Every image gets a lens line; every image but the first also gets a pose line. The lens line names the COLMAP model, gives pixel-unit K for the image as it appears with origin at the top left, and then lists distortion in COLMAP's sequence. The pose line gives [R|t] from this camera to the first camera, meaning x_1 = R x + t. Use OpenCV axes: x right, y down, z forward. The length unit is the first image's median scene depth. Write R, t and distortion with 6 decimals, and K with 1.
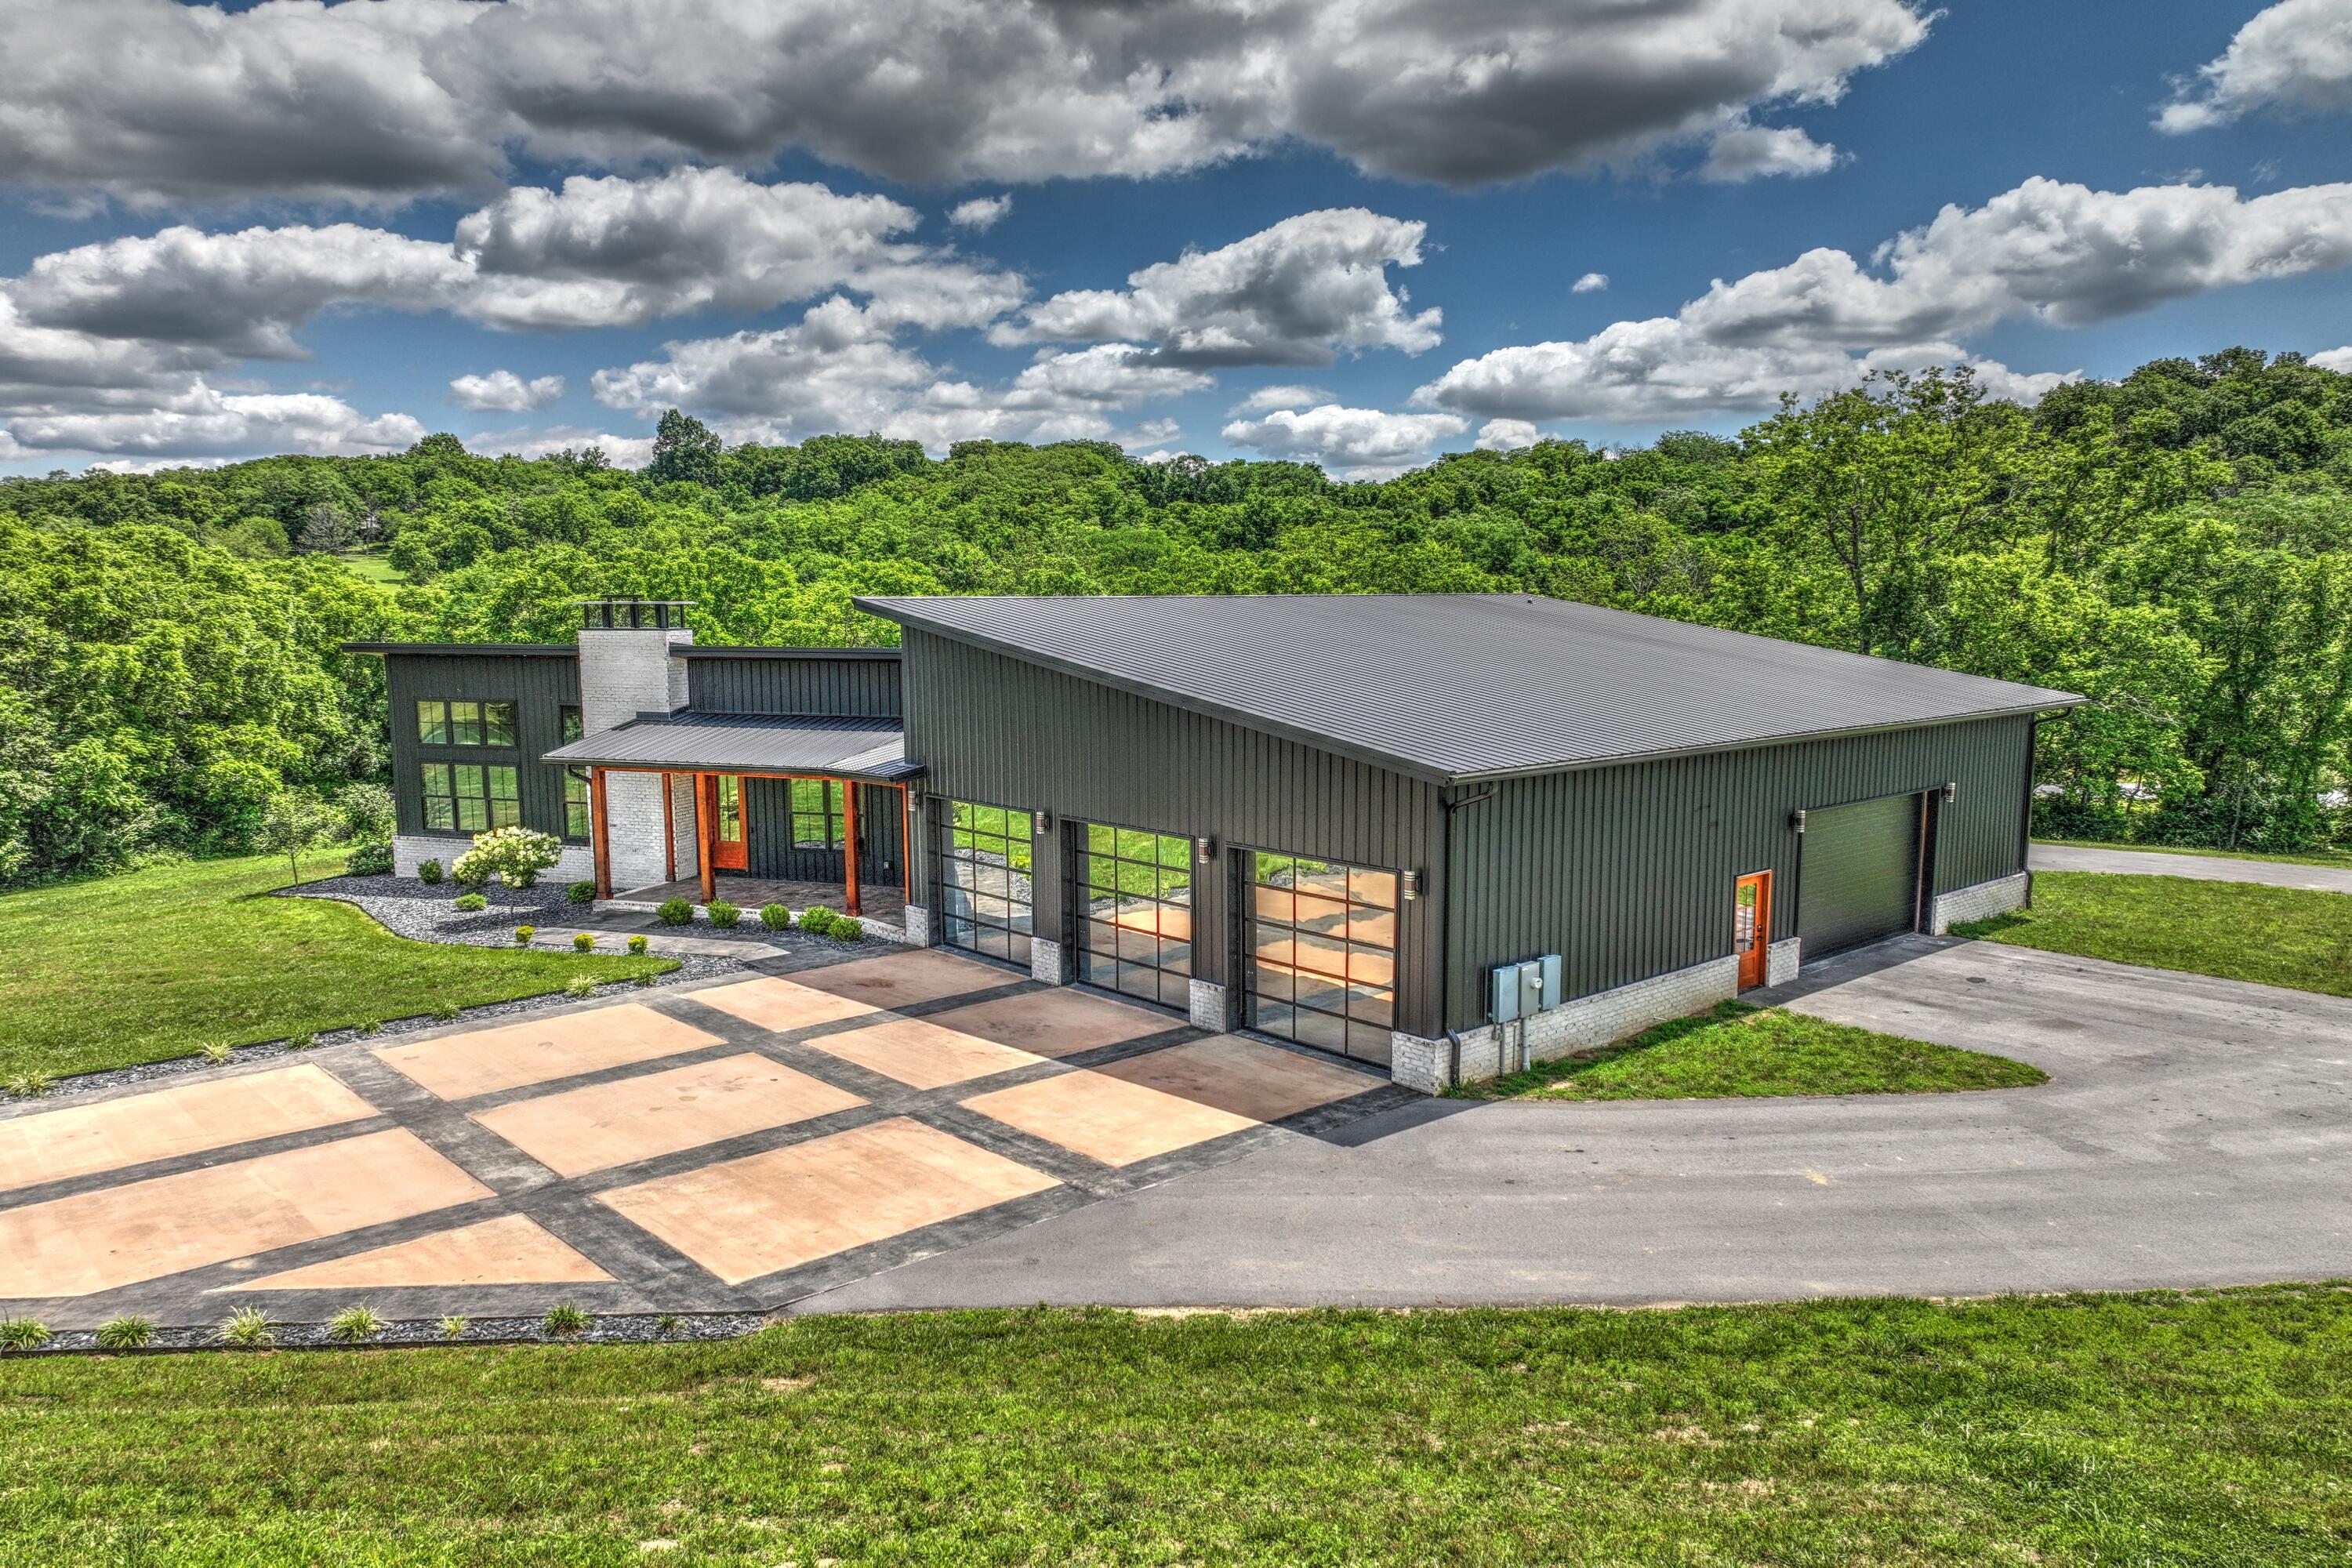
lens RADIAL K [[1651.5, 0, 1173.8], [0, 1651.5, 797.6], [0, 0, 1]] dist [-0.002967, 0.021281]
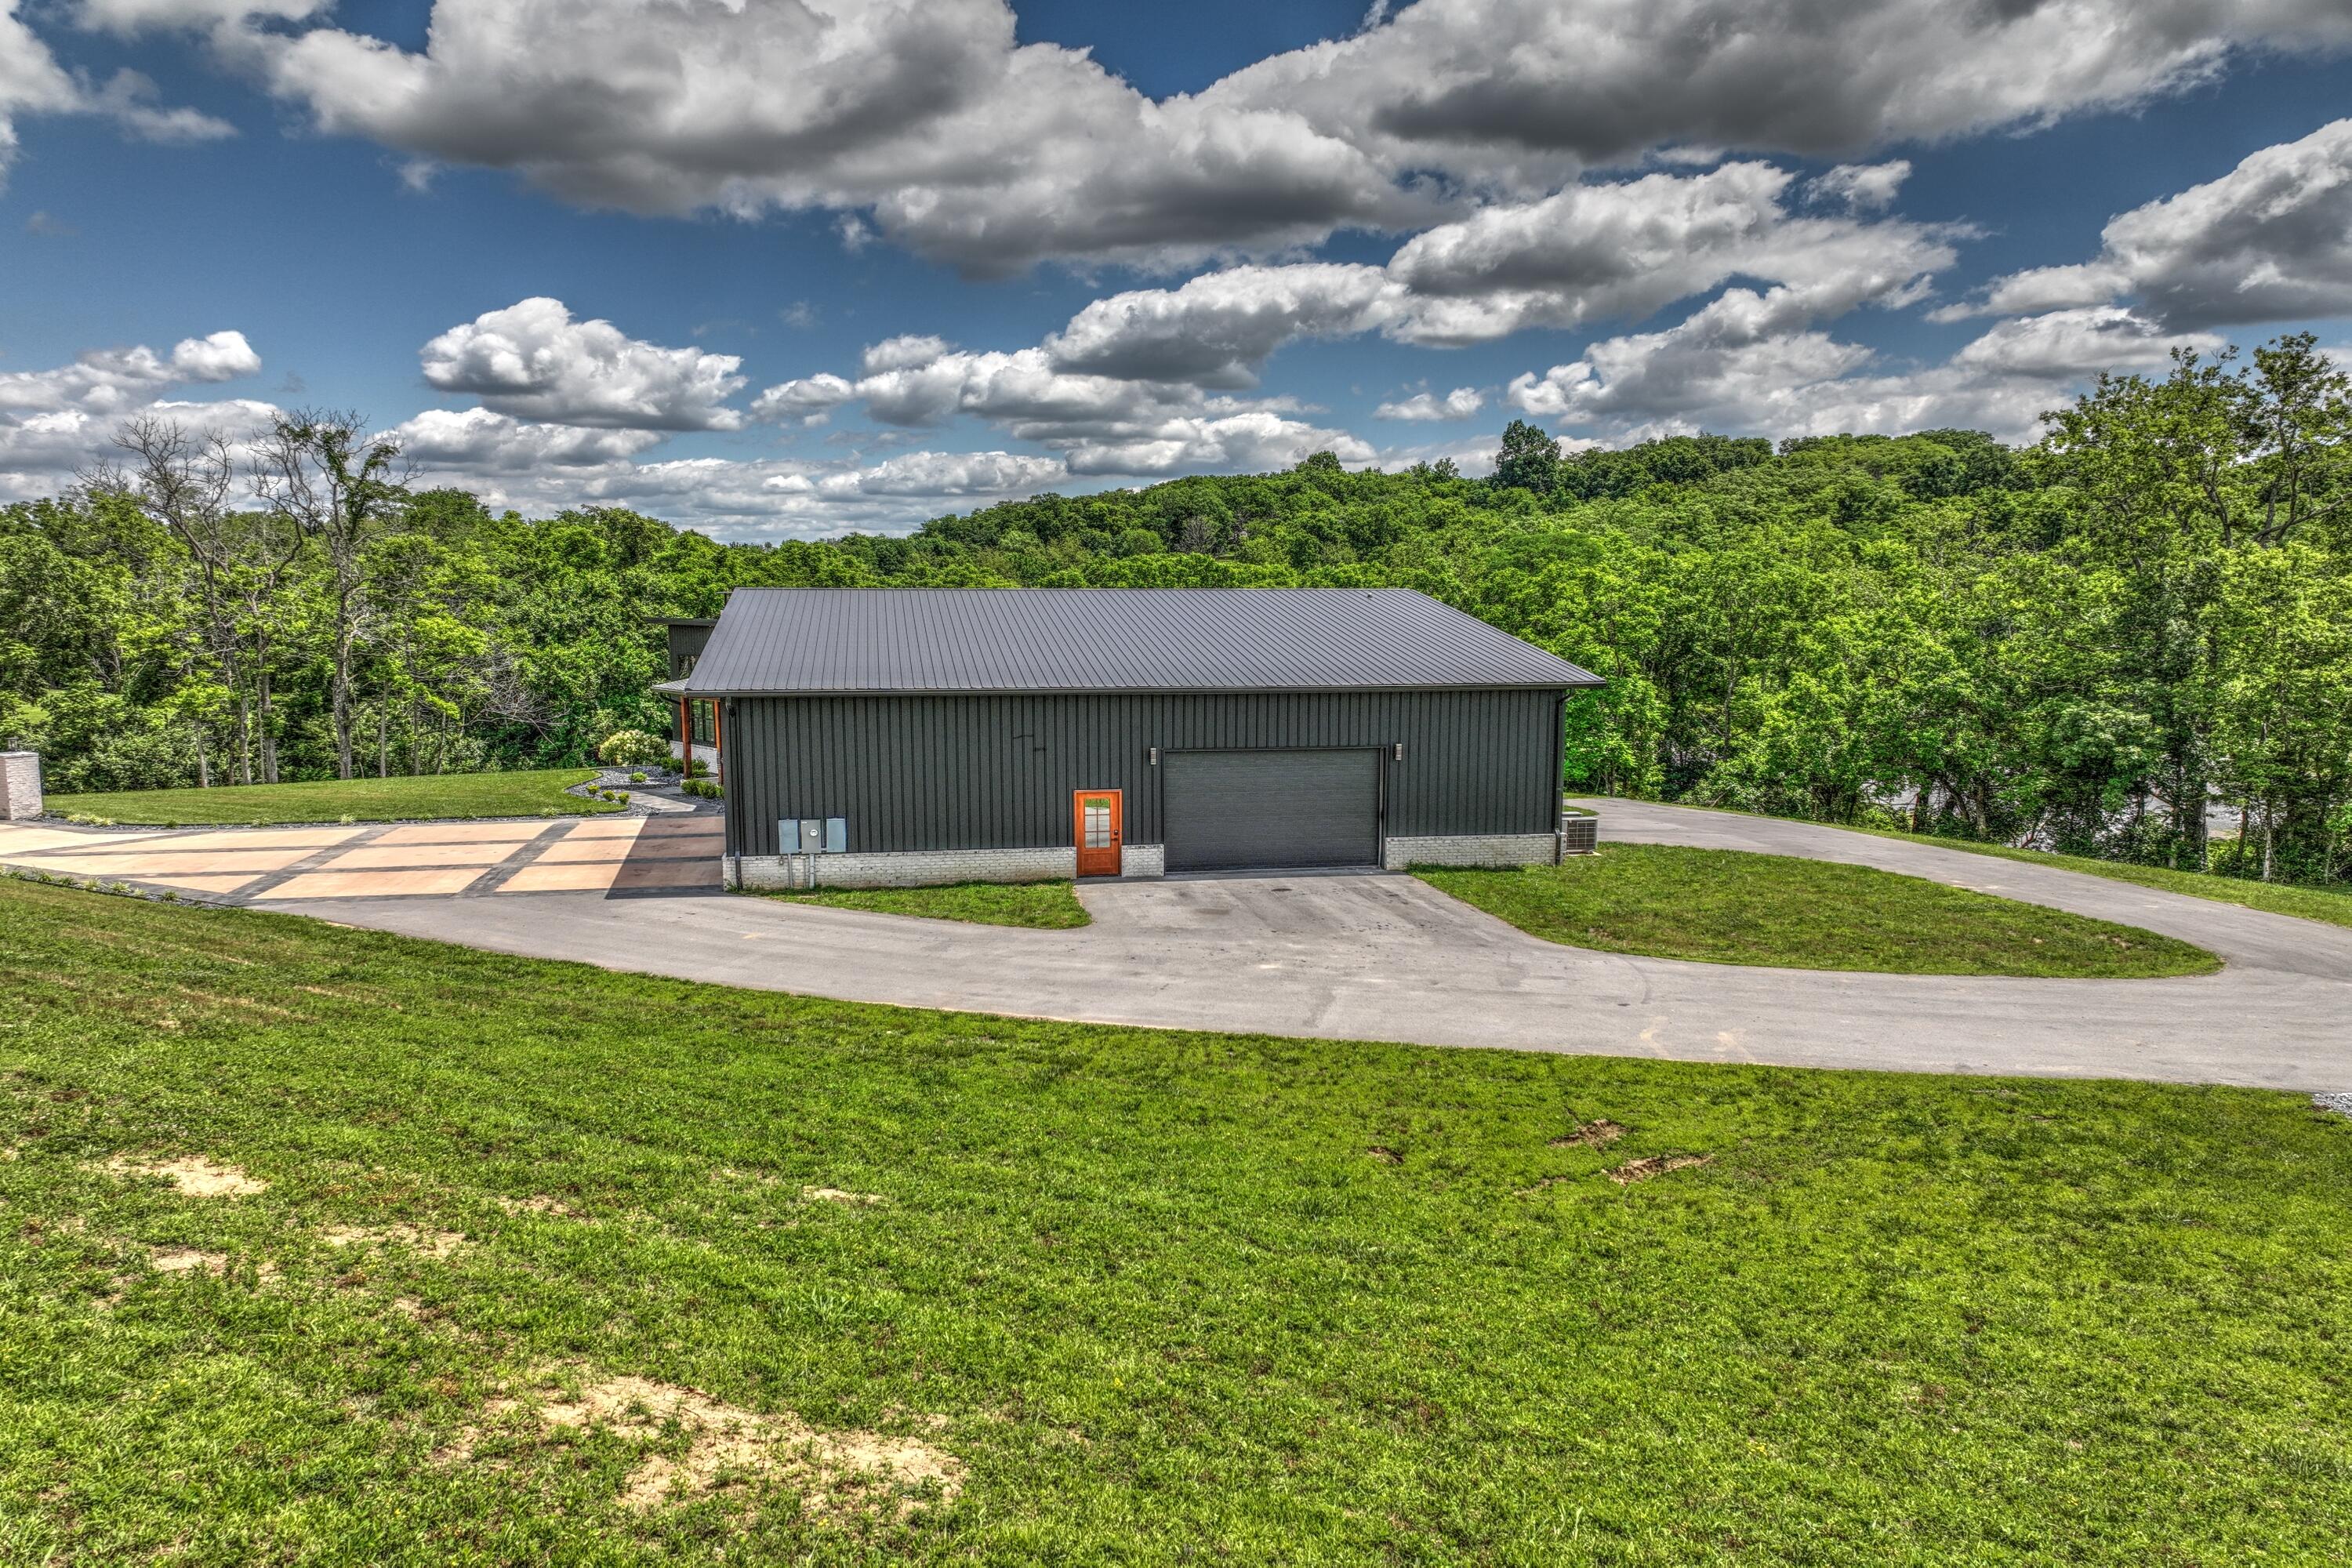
lens RADIAL K [[1651.5, 0, 1181.8], [0, 1651.5, 847.4], [0, 0, 1]] dist [-0.002967, 0.021281]
pose [[0.858615, 0.081430, -0.506113, 0.831091], [-0.067518, 0.996666, 0.045814, 0.018953], [0.508156, -0.005165, 0.861250, -0.107635]]
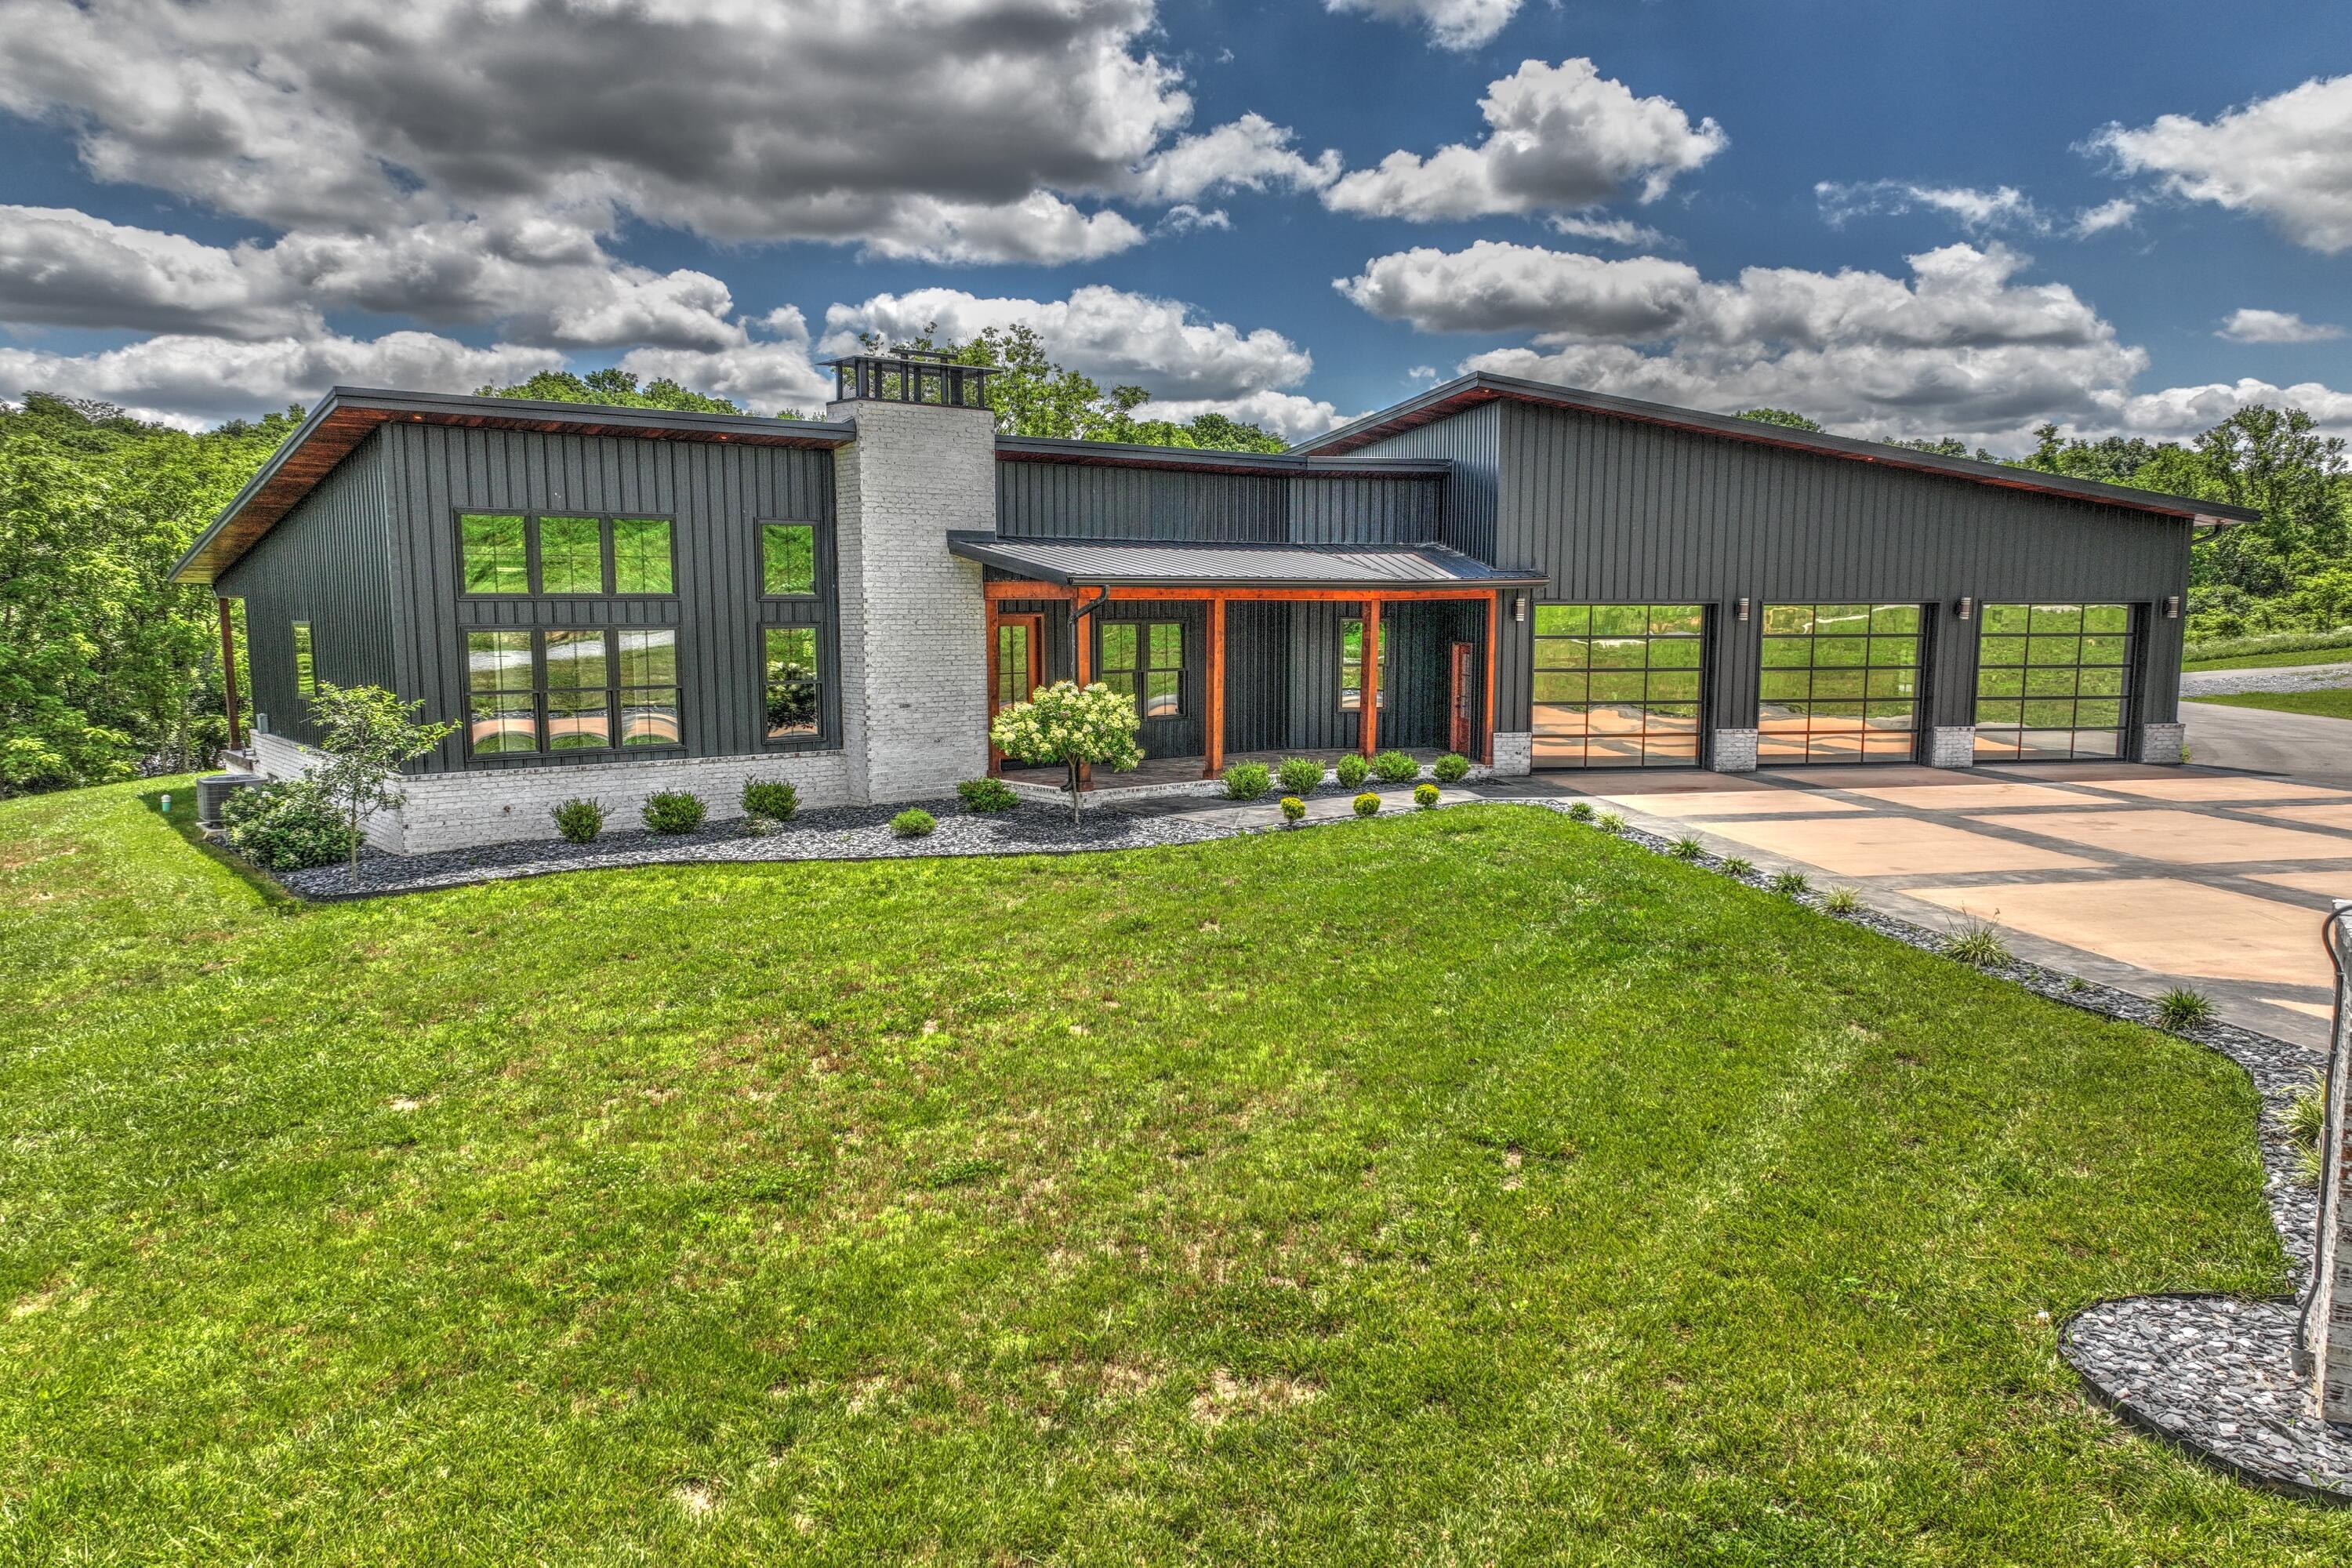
lens RADIAL K [[1651.5, 0, 1178.1], [0, 1651.5, 807.7], [0, 0, 1]] dist [-0.002967, 0.021281]
pose [[0.544706, -0.102864, 0.832295, -0.861927], [0.106281, 0.992914, 0.053158, 0.034935], [-0.831865, 0.059502, 0.551778, 0.568891]]
